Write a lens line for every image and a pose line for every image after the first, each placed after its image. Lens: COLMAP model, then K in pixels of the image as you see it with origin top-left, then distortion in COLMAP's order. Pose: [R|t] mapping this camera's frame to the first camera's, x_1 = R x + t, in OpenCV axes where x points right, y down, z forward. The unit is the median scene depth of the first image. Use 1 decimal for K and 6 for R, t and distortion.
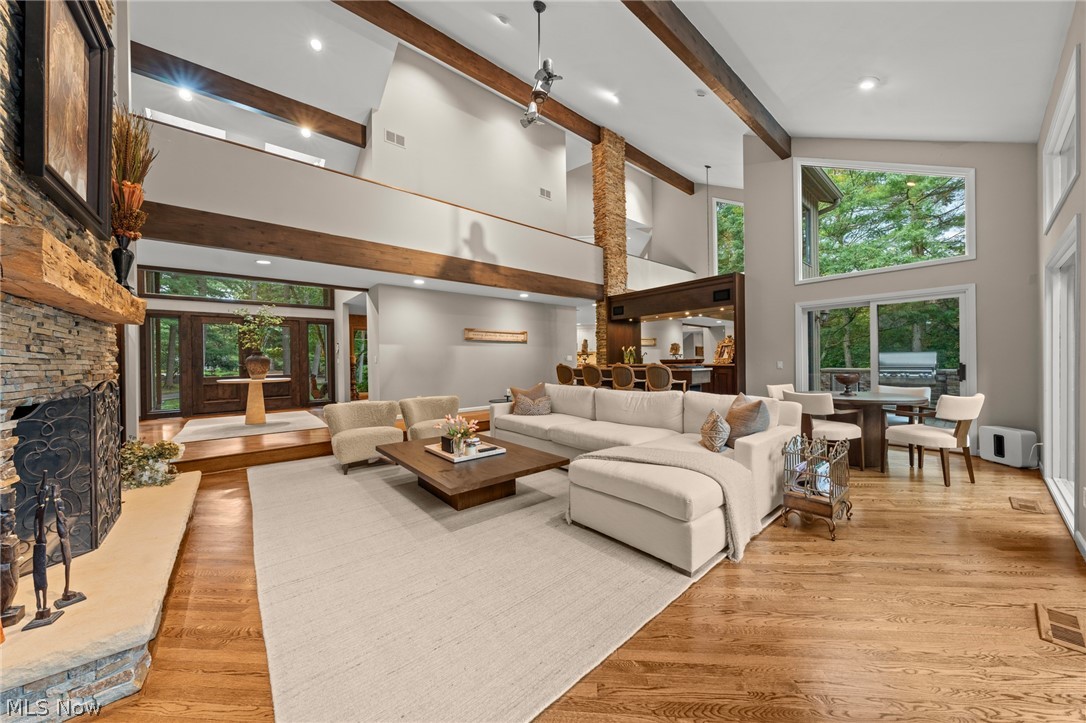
lens RADIAL K [[371.5, 0, 545.1], [0, 371.5, 360.1], [0, 0, 1]] dist [-0.001850, -0.000068]
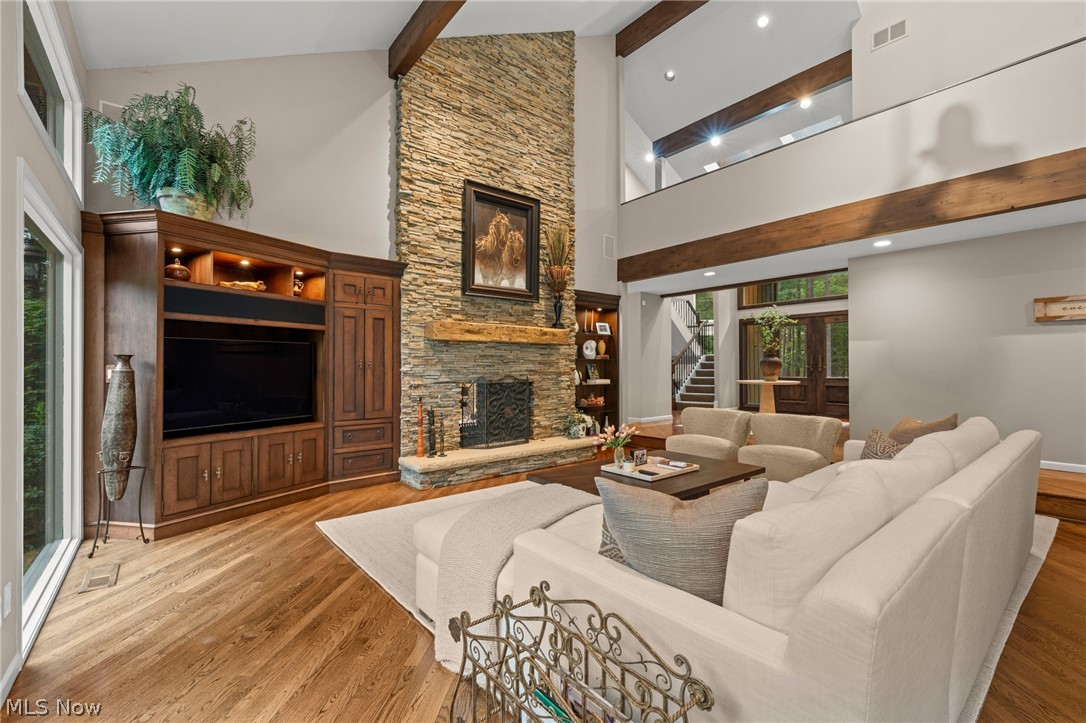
lens RADIAL K [[456.3, 0, 546.8], [0, 456.3, 358.7], [0, 0, 1]] dist [0.003447, 0.000057]
pose [[-0.006737, -0.001877, -0.999976, 0.504723], [0.005537, 0.999983, -0.001915, -0.009590], [0.999962, -0.005549, -0.006726, 0.442345]]
